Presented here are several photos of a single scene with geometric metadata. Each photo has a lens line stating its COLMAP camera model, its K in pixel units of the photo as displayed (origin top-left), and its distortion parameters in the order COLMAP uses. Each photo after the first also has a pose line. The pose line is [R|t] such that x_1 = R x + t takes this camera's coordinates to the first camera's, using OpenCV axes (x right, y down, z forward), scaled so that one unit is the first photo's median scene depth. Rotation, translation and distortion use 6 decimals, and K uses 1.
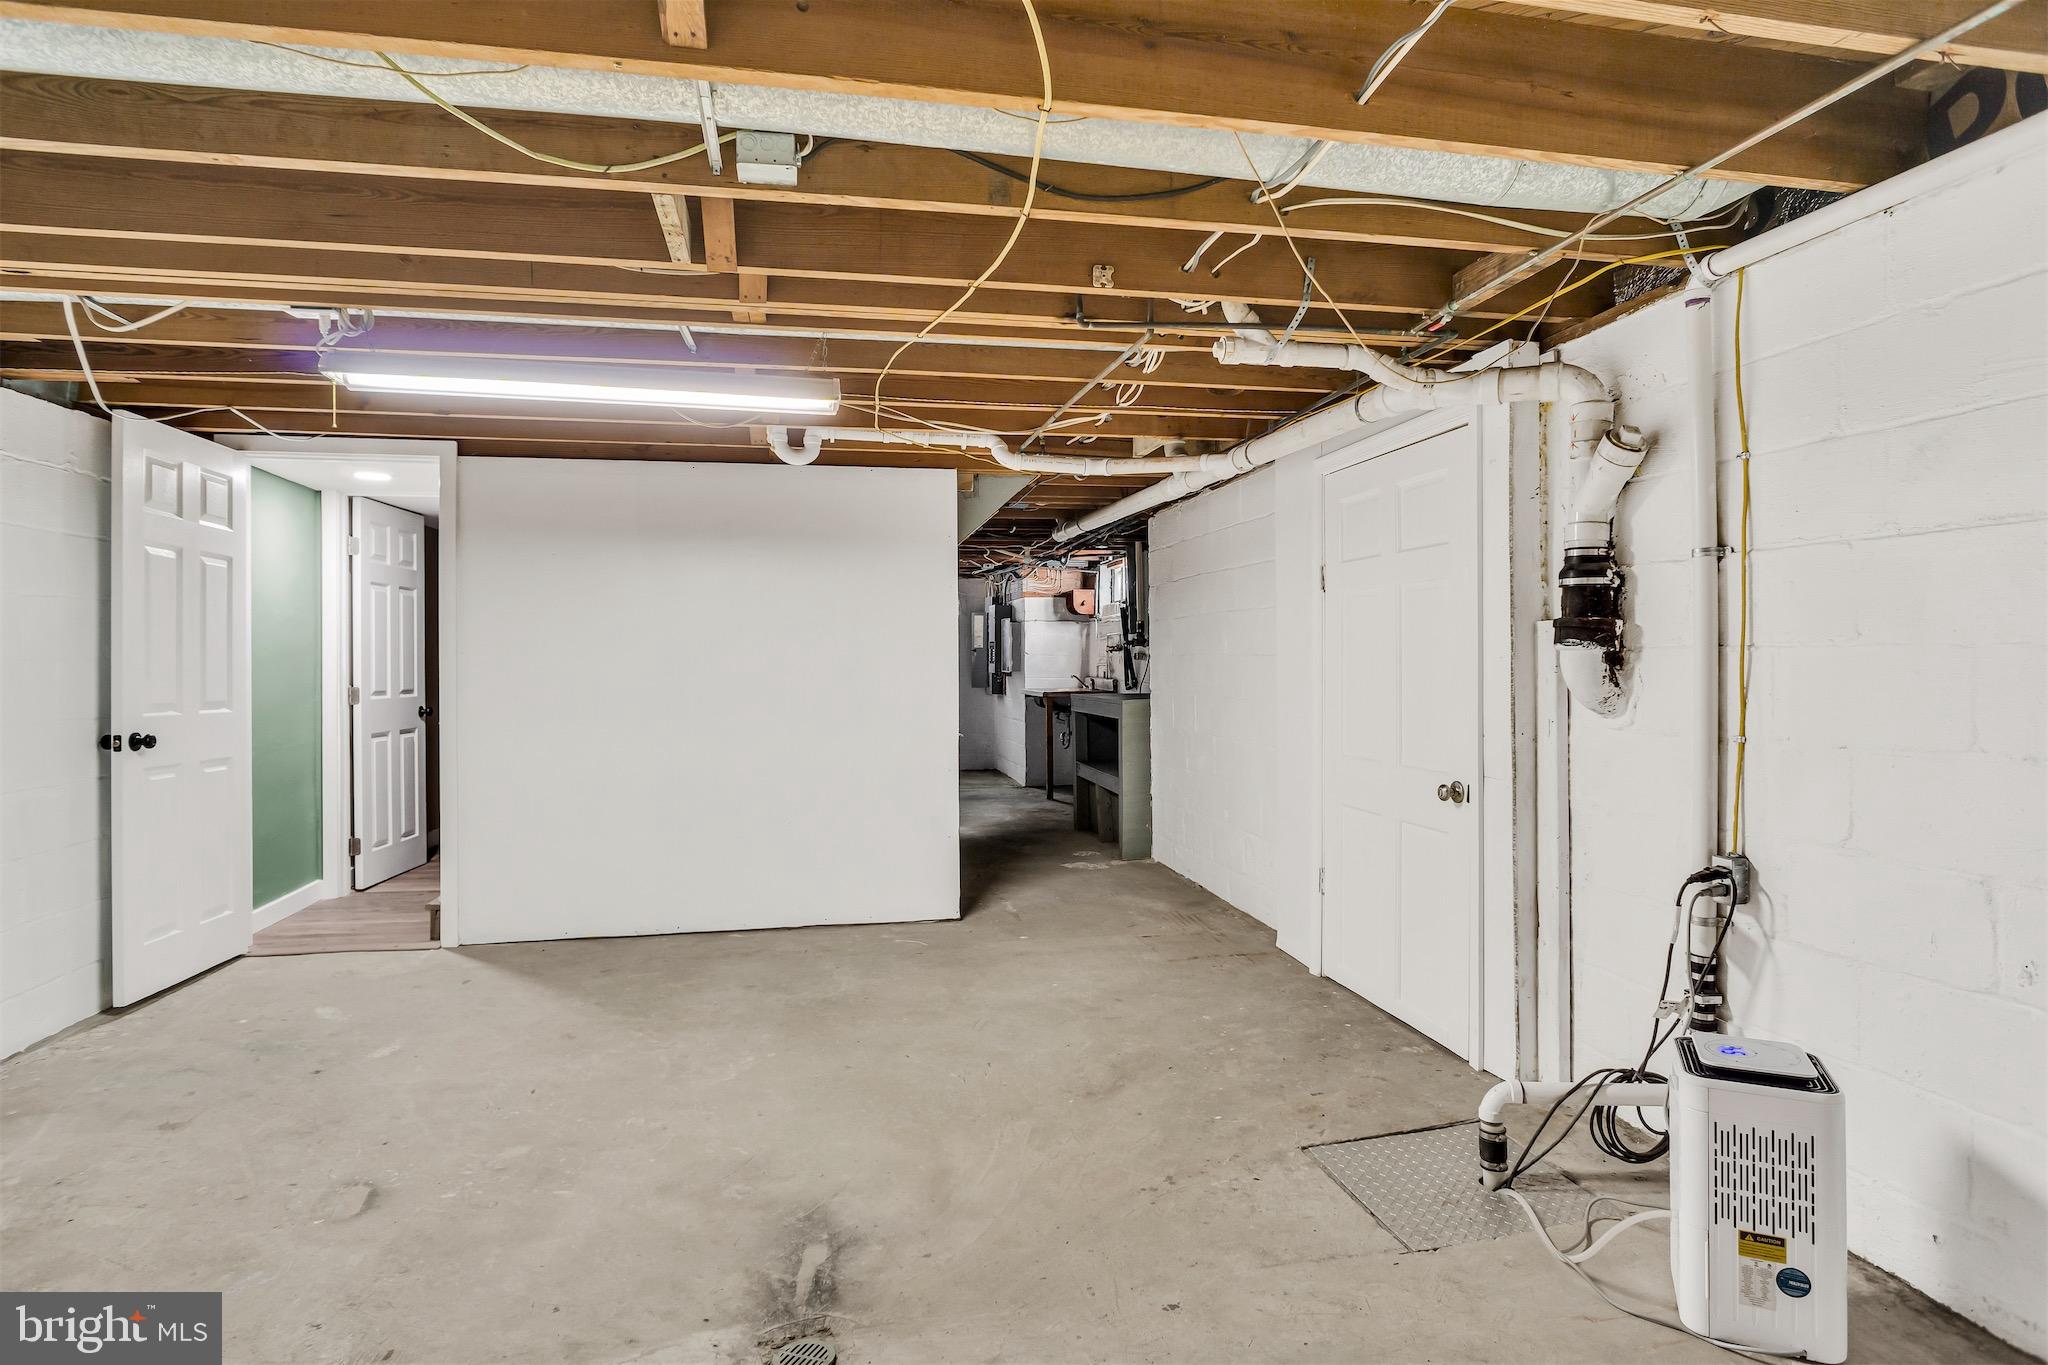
lens RADIAL K [[1096.9, 0, 1014.8], [0, 1096.9, 670.2], [0, 0, 1]] dist [-0.022285, 0.009378]
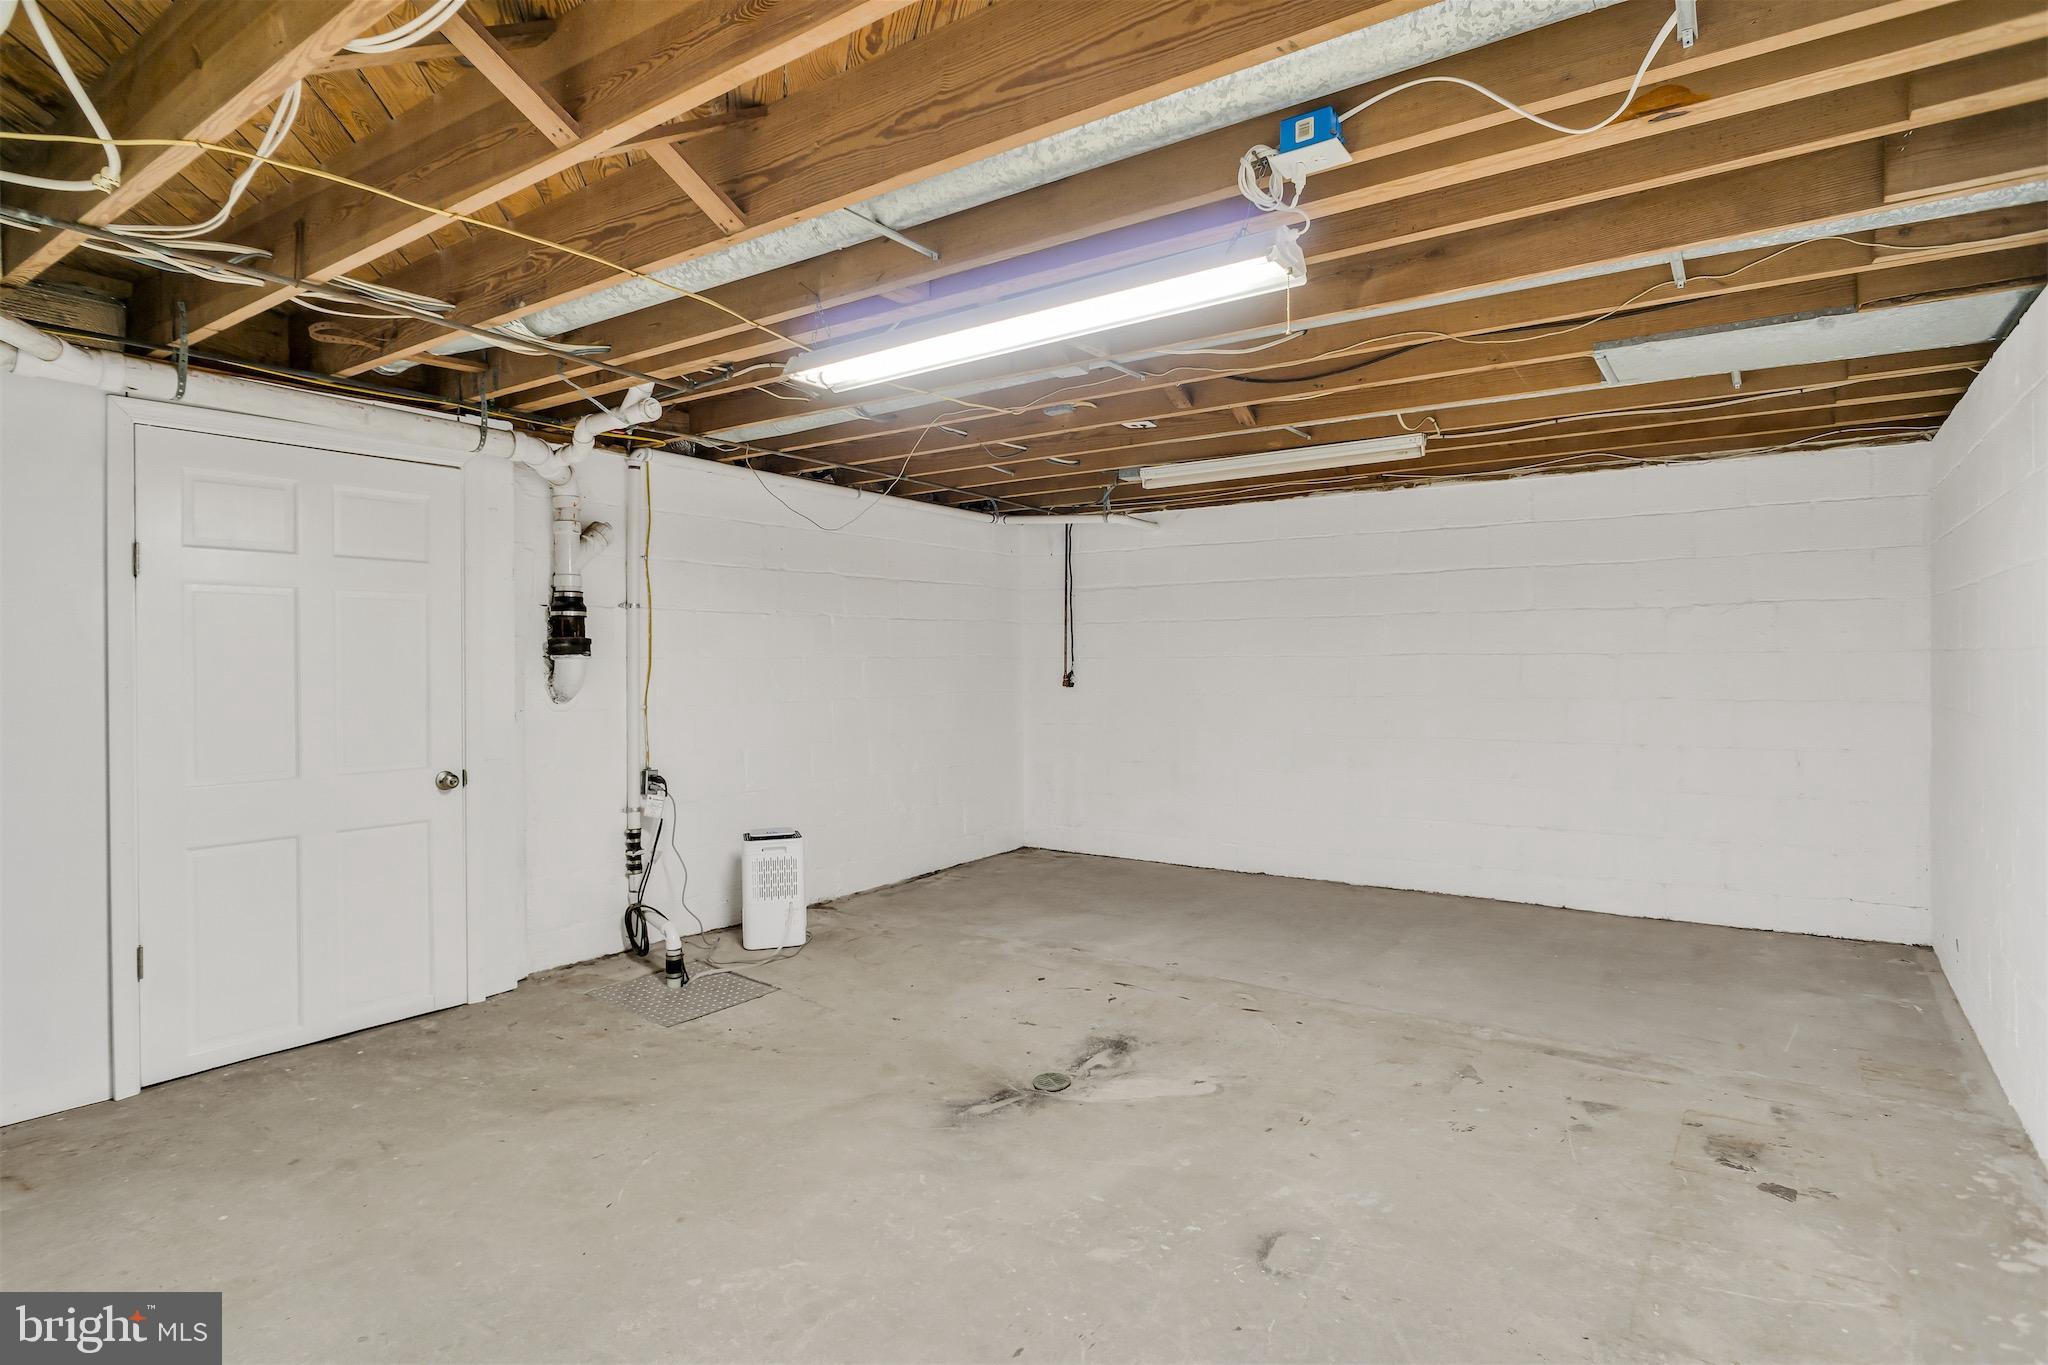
lens RADIAL K [[1096.9, 0, 1016.7], [0, 1096.9, 672.4], [0, 0, 1]] dist [-0.022285, 0.009378]
pose [[-0.689761, 0.002467, 0.724032, -0.923256], [0.016444, 0.999790, 0.012259, -0.008922], [-0.723850, 0.020362, -0.689657, 1.470874]]
